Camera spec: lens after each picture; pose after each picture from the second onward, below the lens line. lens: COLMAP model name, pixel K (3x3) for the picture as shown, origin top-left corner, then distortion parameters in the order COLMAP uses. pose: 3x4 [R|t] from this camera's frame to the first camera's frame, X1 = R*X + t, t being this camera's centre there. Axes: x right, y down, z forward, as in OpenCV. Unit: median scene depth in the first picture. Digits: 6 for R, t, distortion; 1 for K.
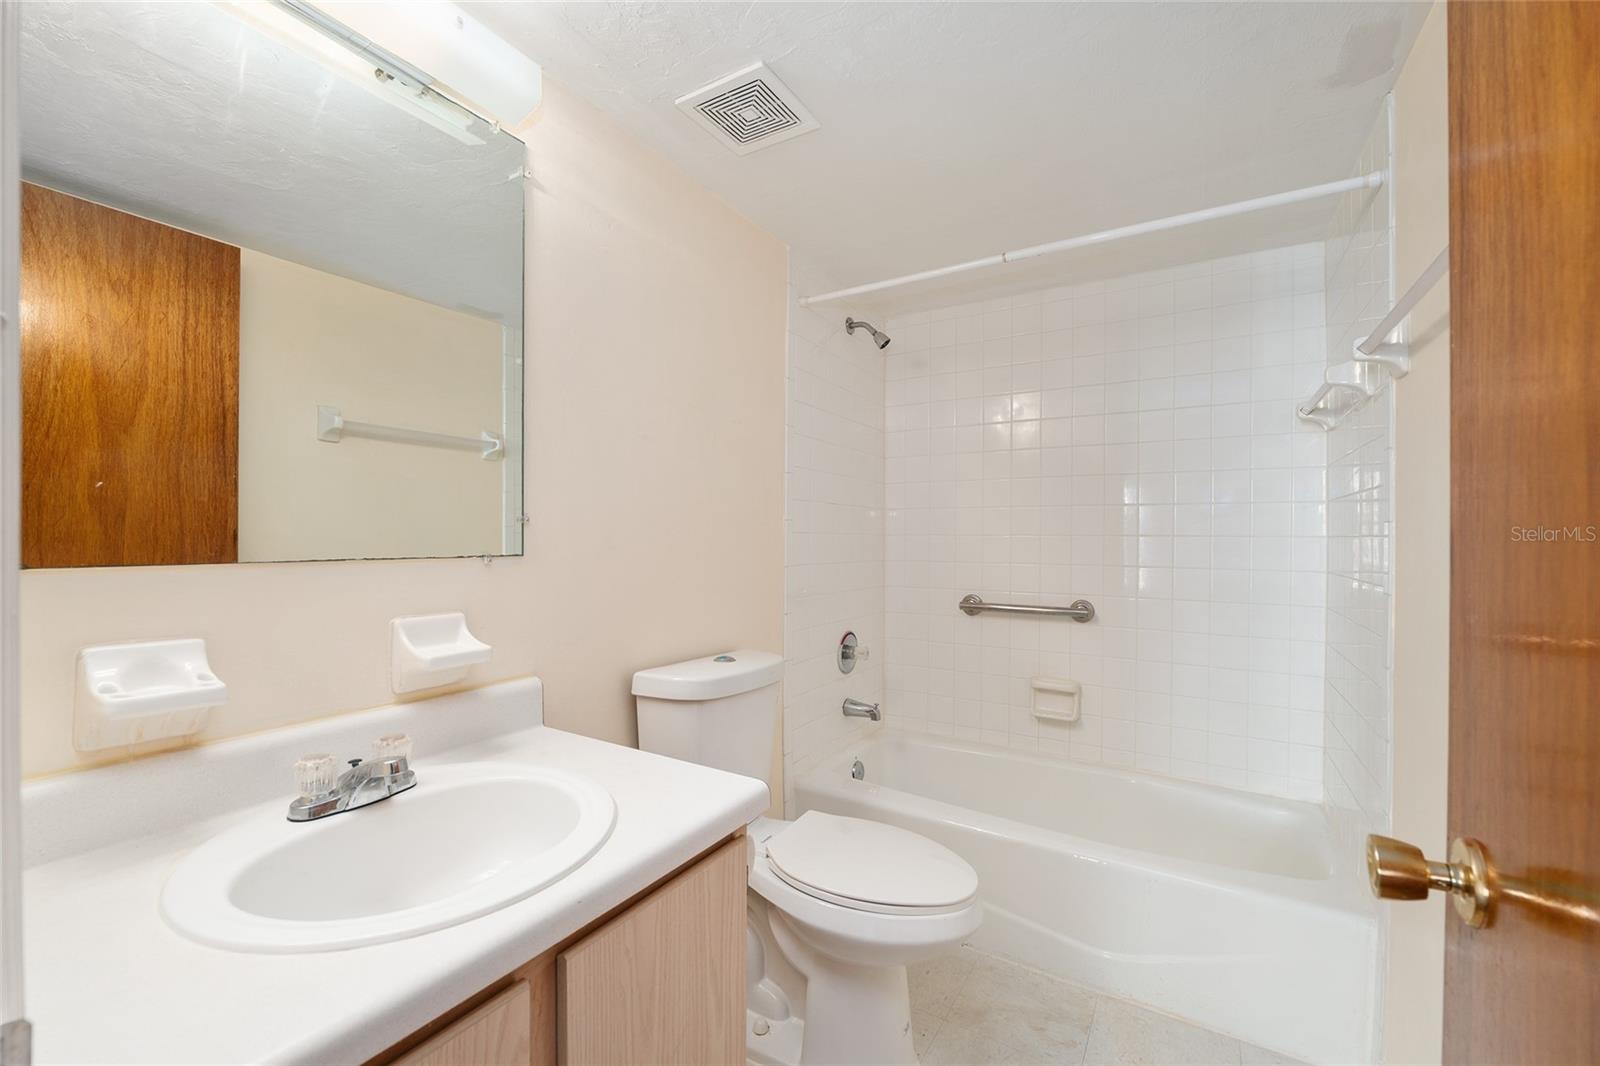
lens RADIAL K [[660.1, 0, 775.0], [0, 660.1, 528.0], [0, 0, 1]] dist [-0.008187, -0.000487]
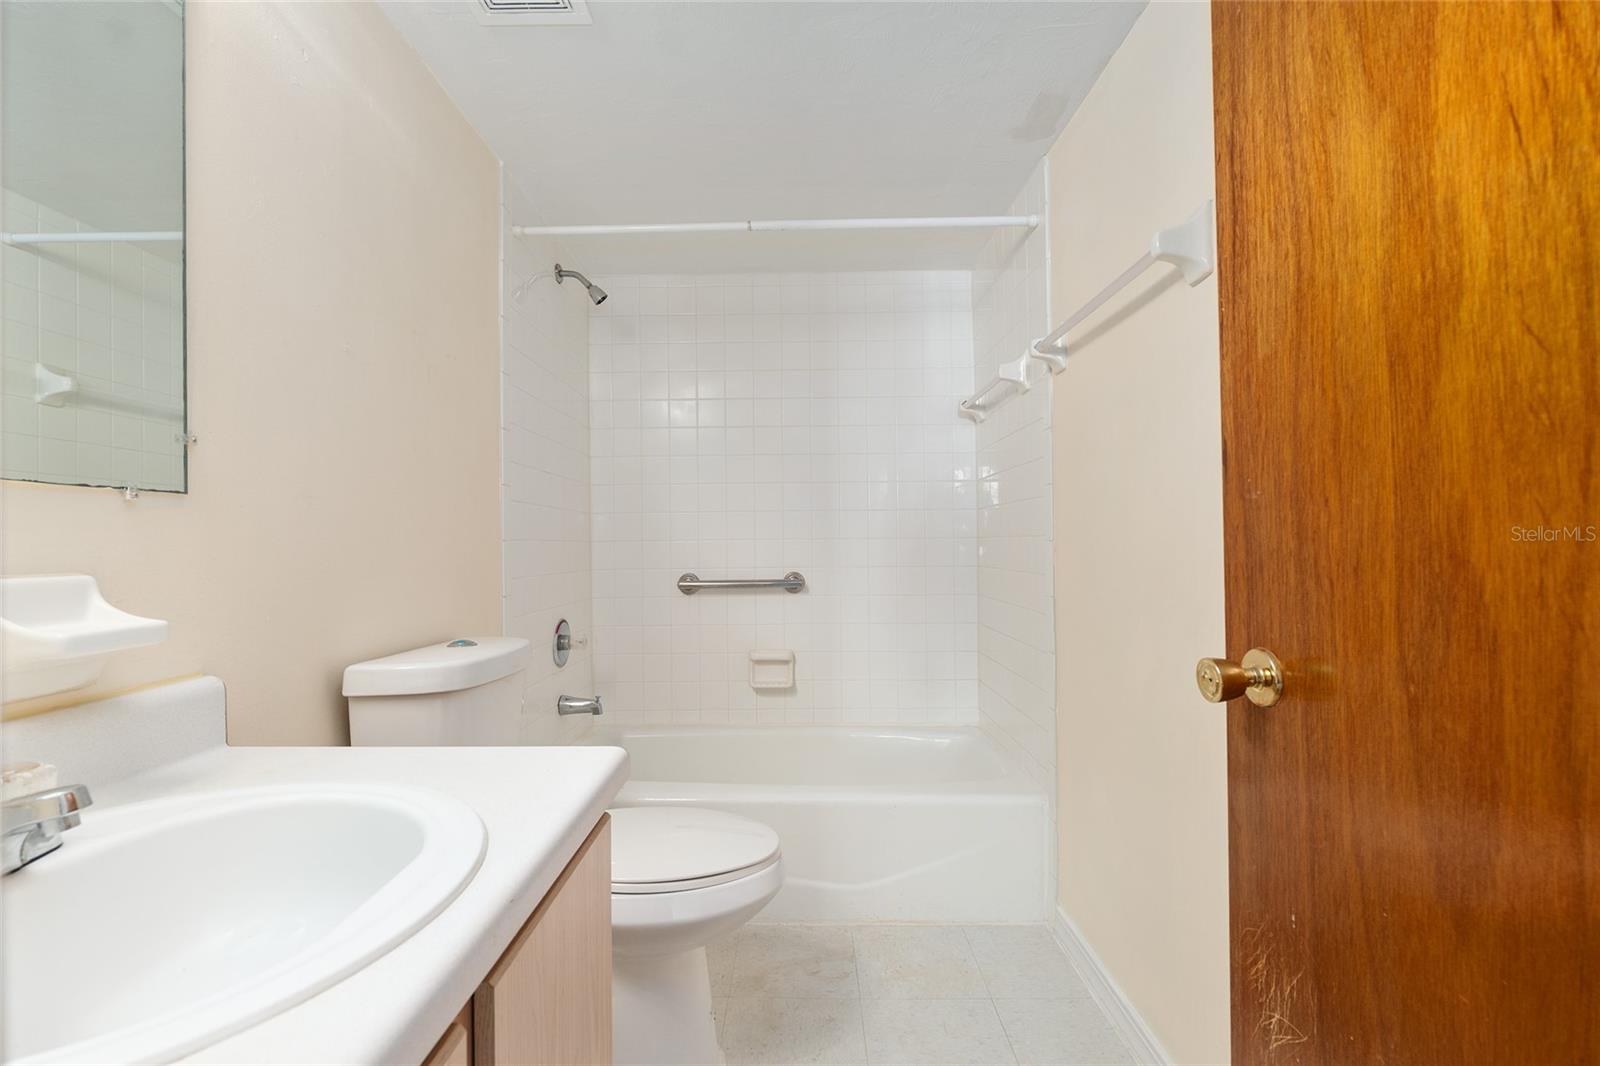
lens RADIAL K [[700.4, 0, 797.7], [0, 700.4, 520.8], [0, 0, 1]] dist [-0.003426, -0.001041]
pose [[0.853849, 0.001024, 0.520520, -0.181587], [0.005087, 0.999934, -0.010312, 0.064466], [-0.520496, 0.011453, 0.853787, 0.068109]]
